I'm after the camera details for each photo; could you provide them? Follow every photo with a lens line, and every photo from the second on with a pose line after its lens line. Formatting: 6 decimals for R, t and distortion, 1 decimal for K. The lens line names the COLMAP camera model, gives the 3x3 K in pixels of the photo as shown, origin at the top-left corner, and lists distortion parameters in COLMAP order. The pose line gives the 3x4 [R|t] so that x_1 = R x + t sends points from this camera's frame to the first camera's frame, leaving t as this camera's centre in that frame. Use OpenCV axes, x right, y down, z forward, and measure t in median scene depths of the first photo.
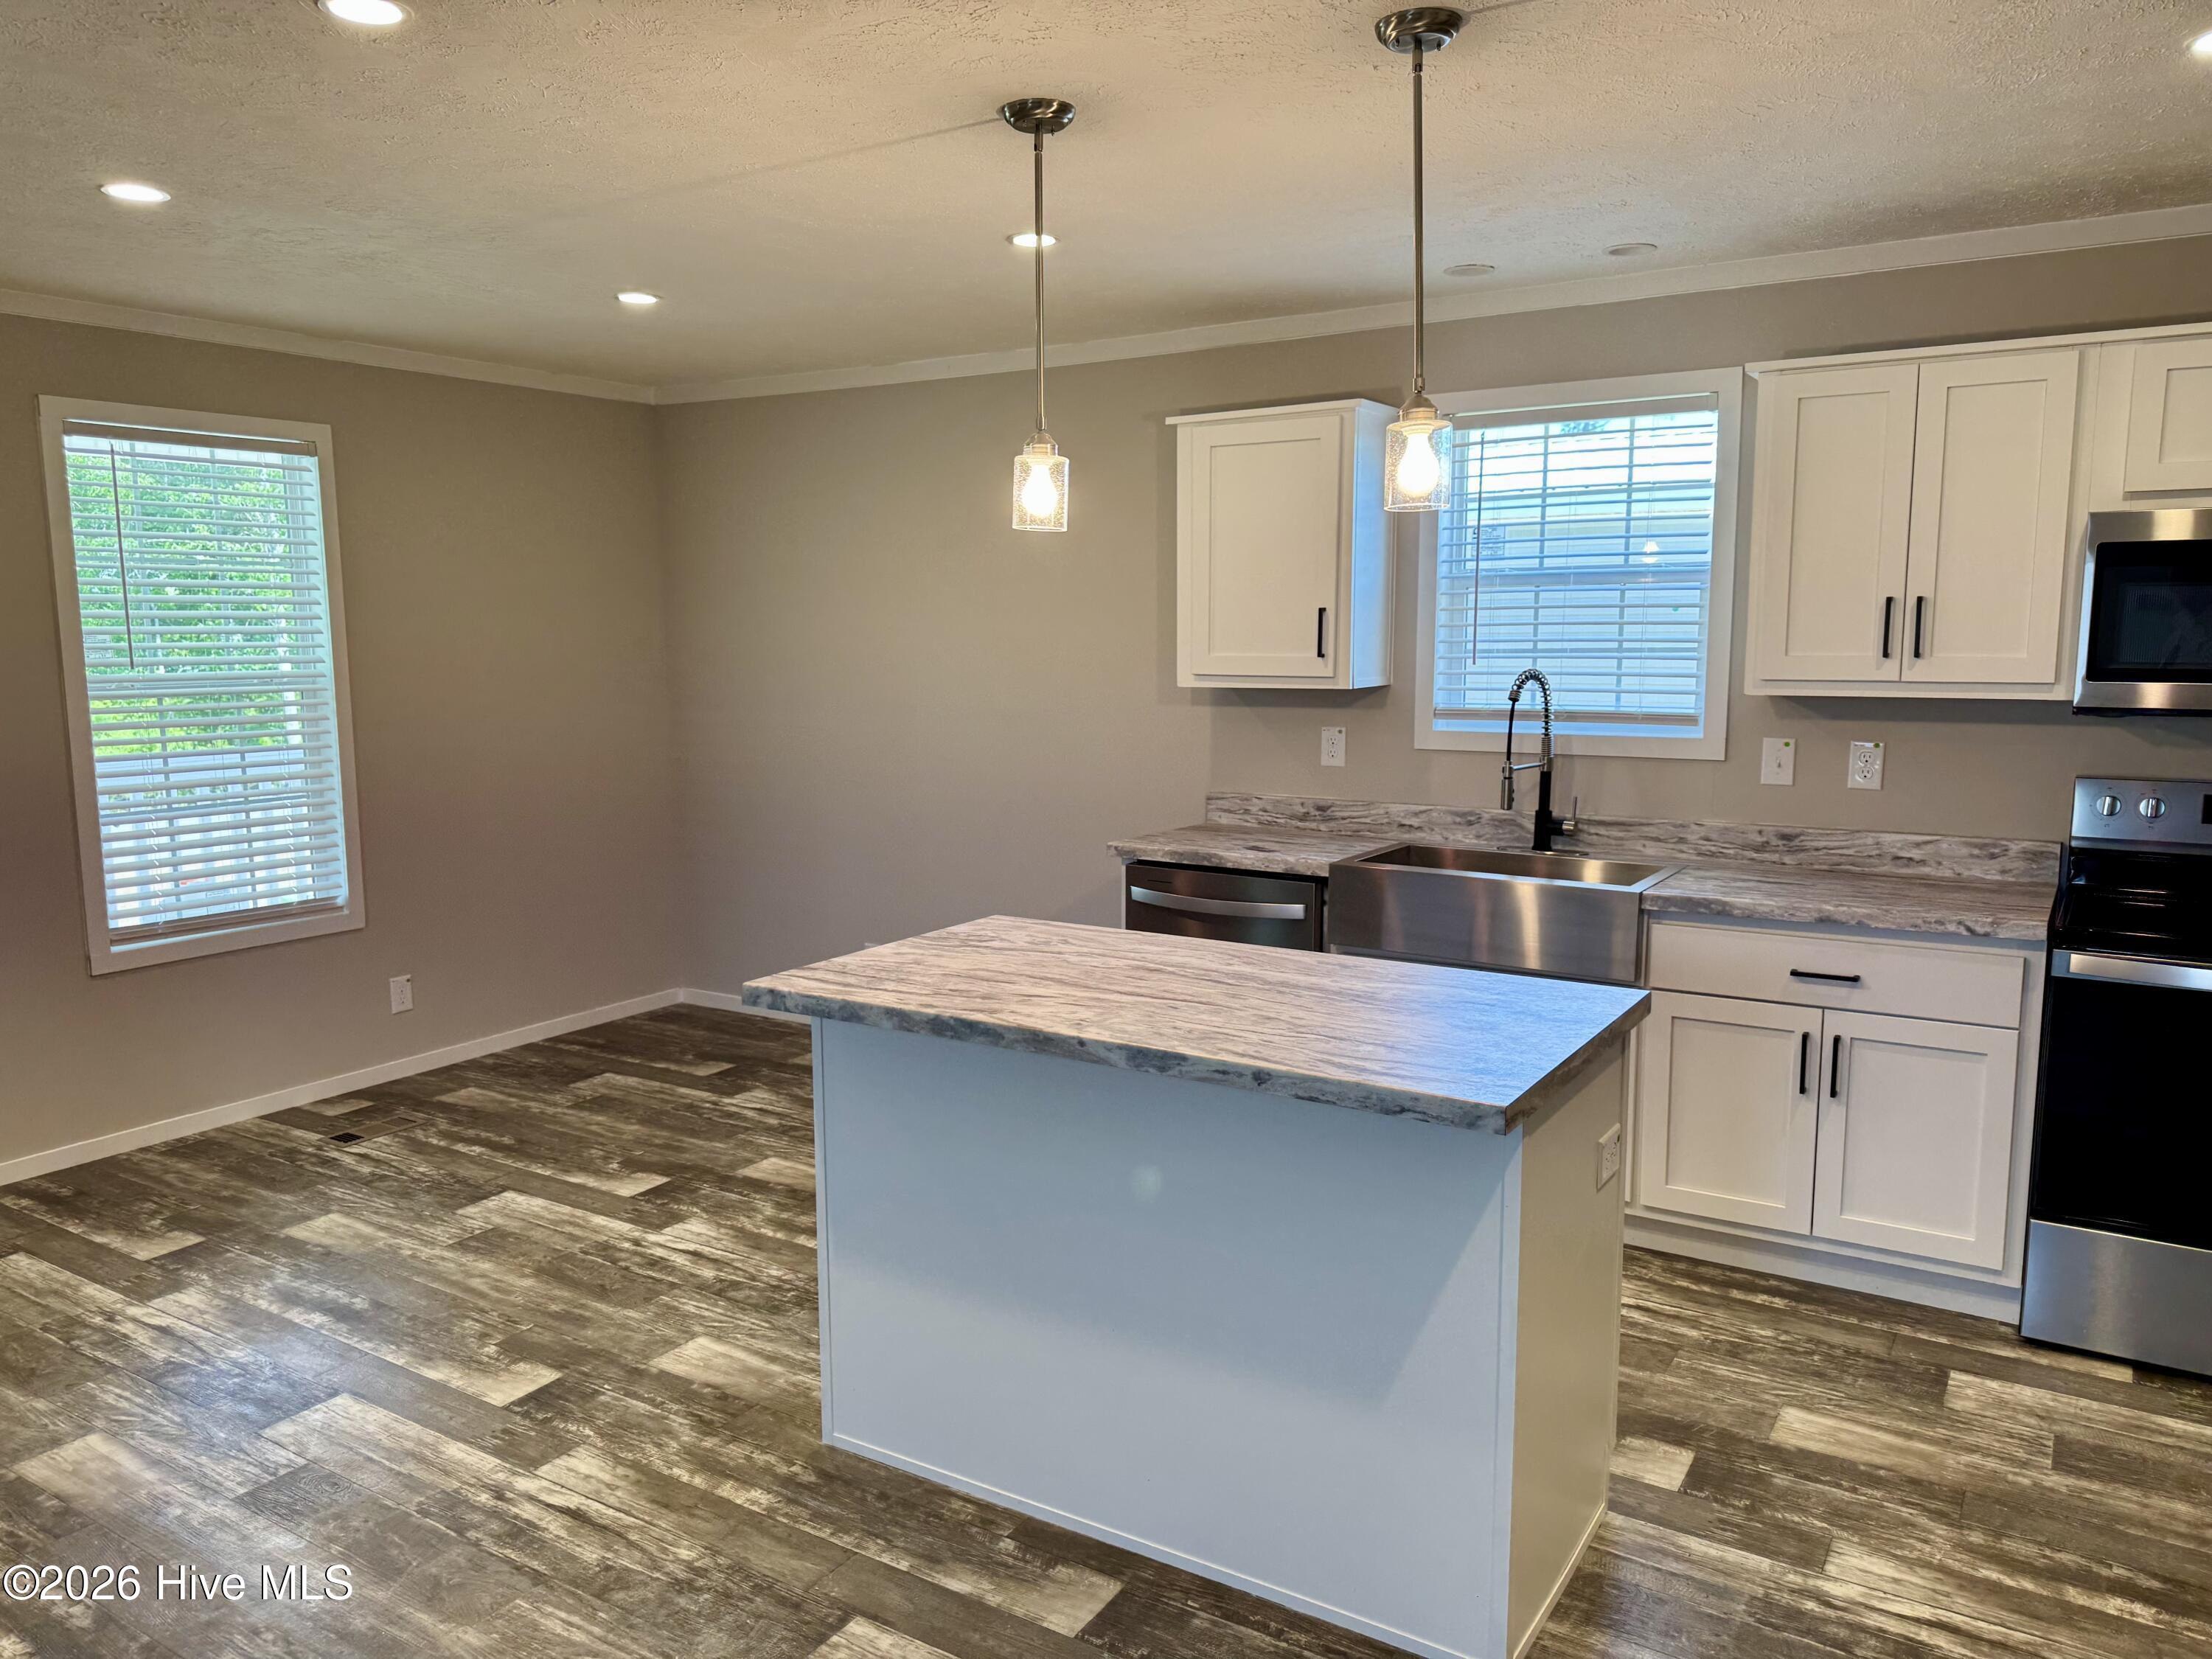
lens RADIAL K [[1559.9, 0, 1105.7], [0, 1559.9, 852.1], [0, 0, 1]] dist [0.021305, -0.024153]
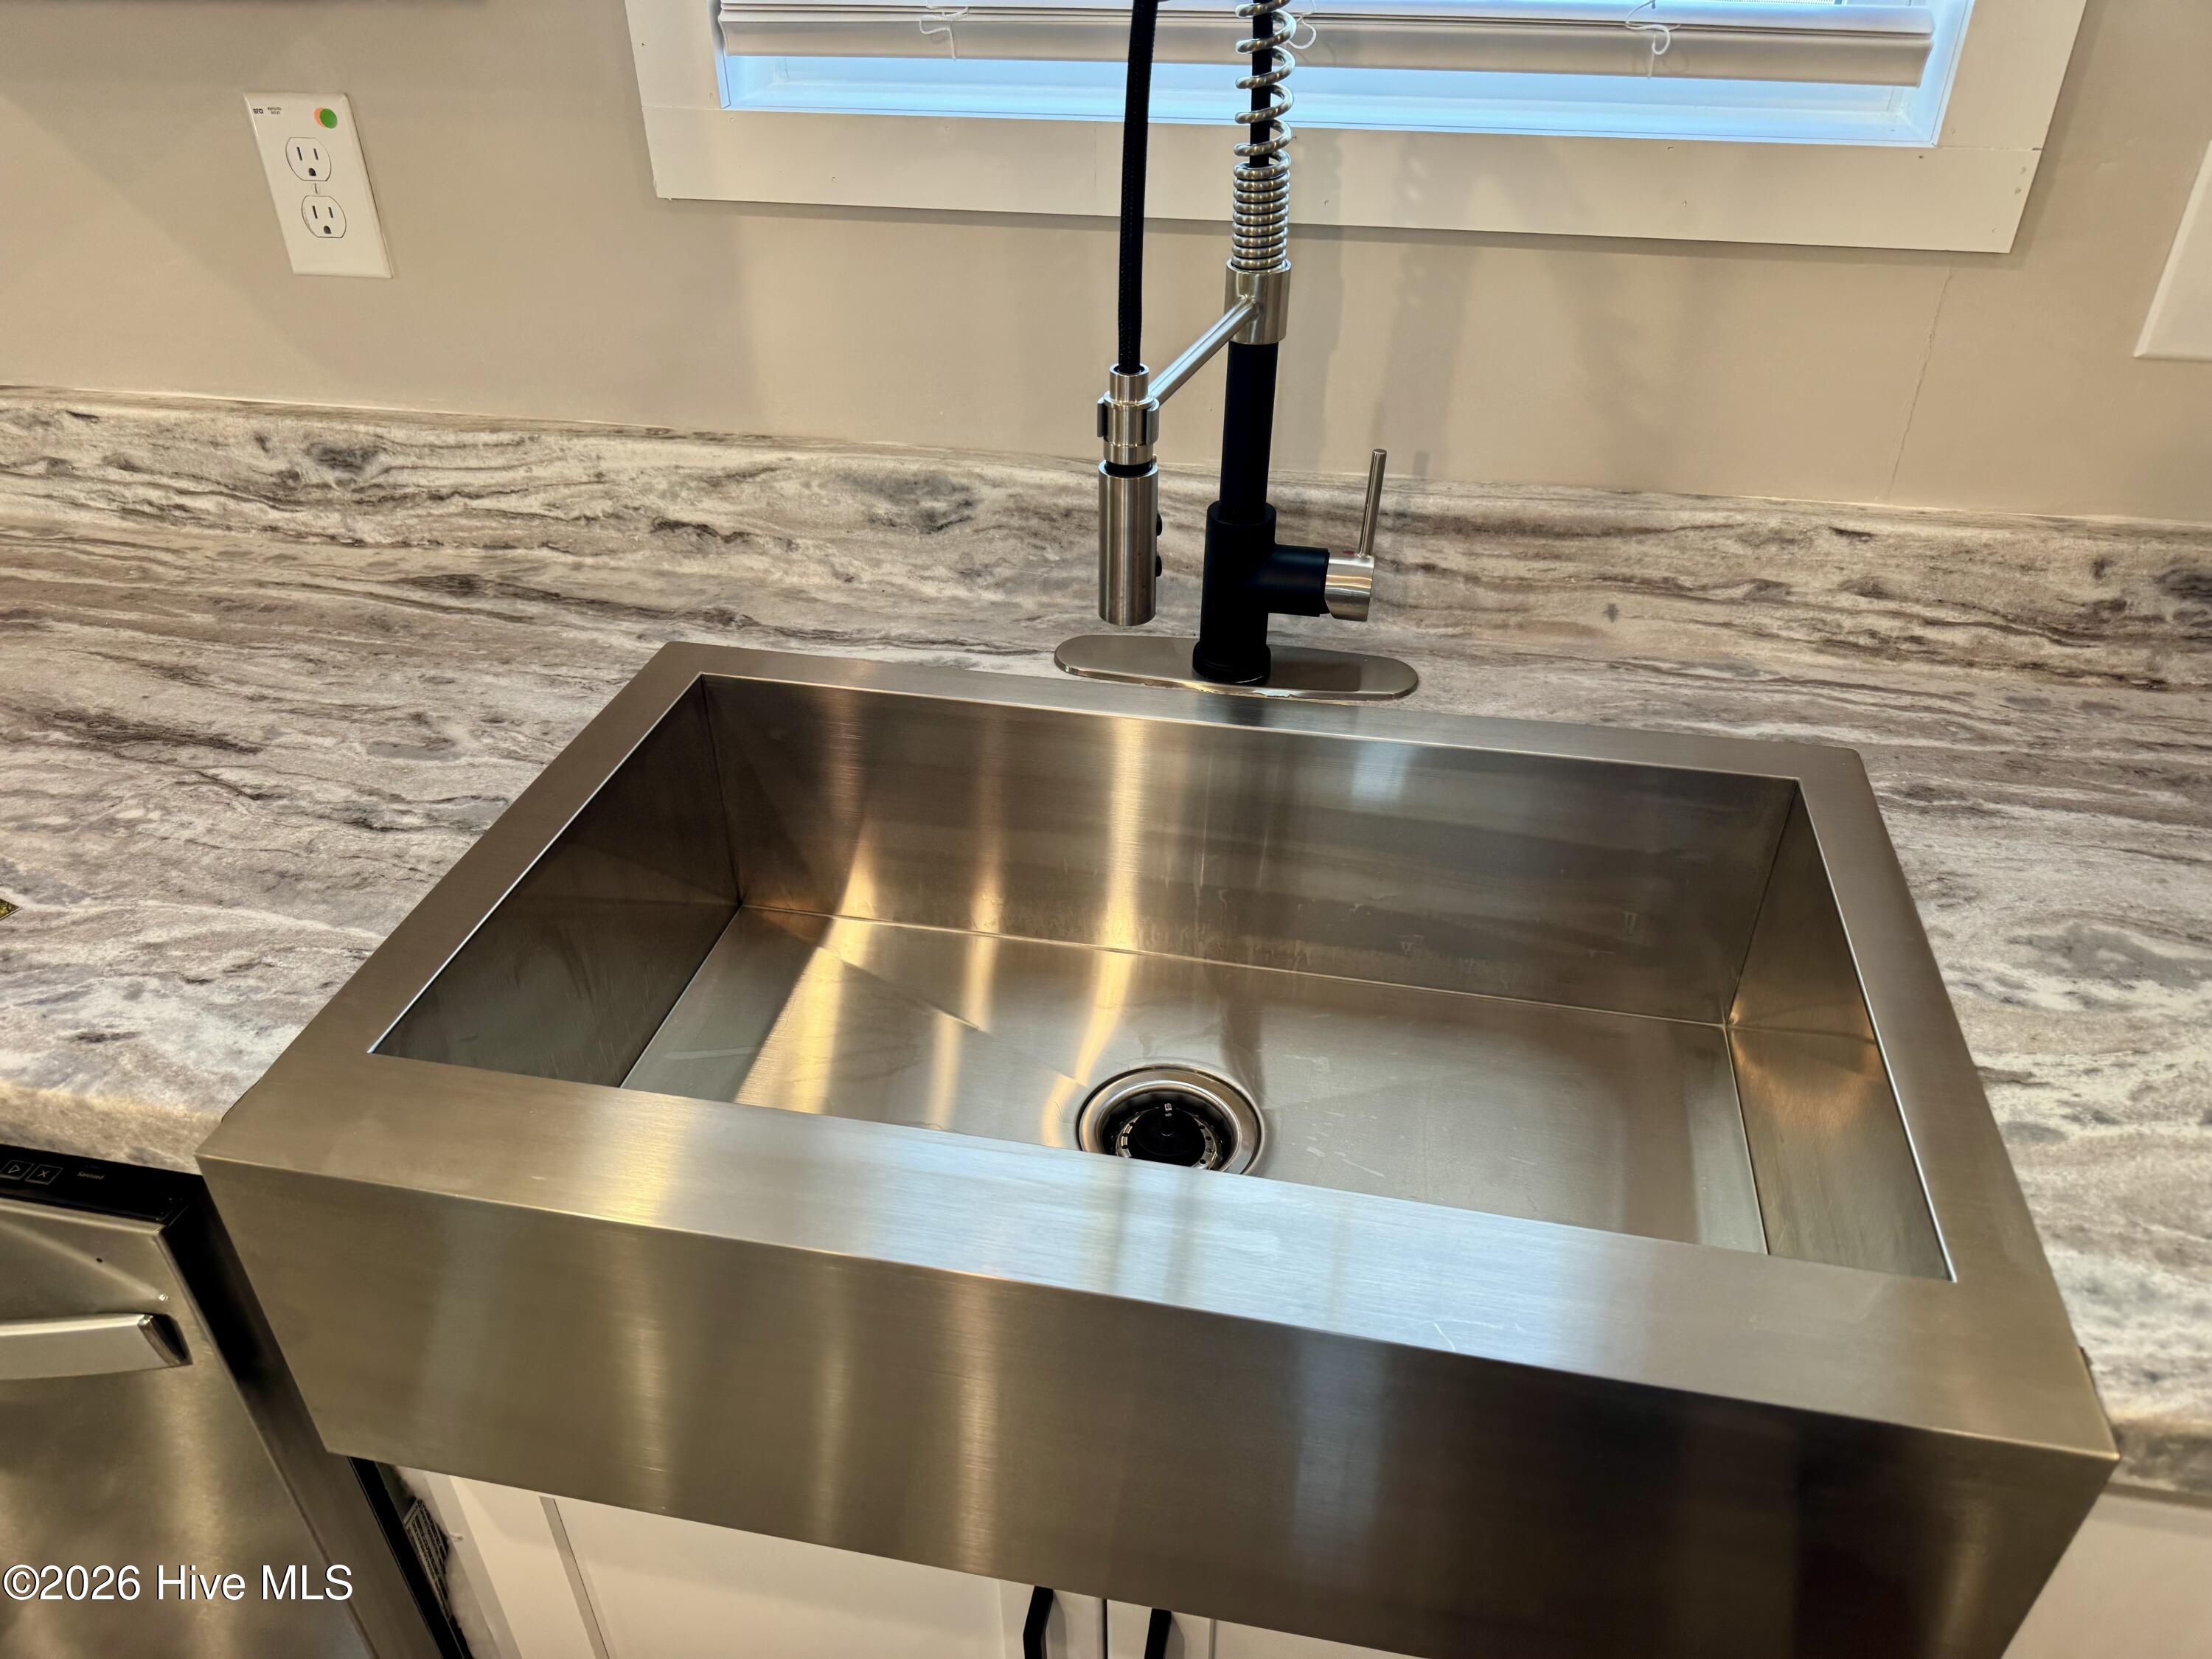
lens RADIAL K [[1559.9, 0, 1117.2], [0, 1559.9, 848.3], [0, 0, 1]] dist [0.021305, -0.024153]
pose [[0.932000, -0.203525, 0.299922, 0.193394], [0.048430, 0.889973, 0.453435, -0.093031], [-0.359208, -0.408076, 0.839311, 0.836208]]
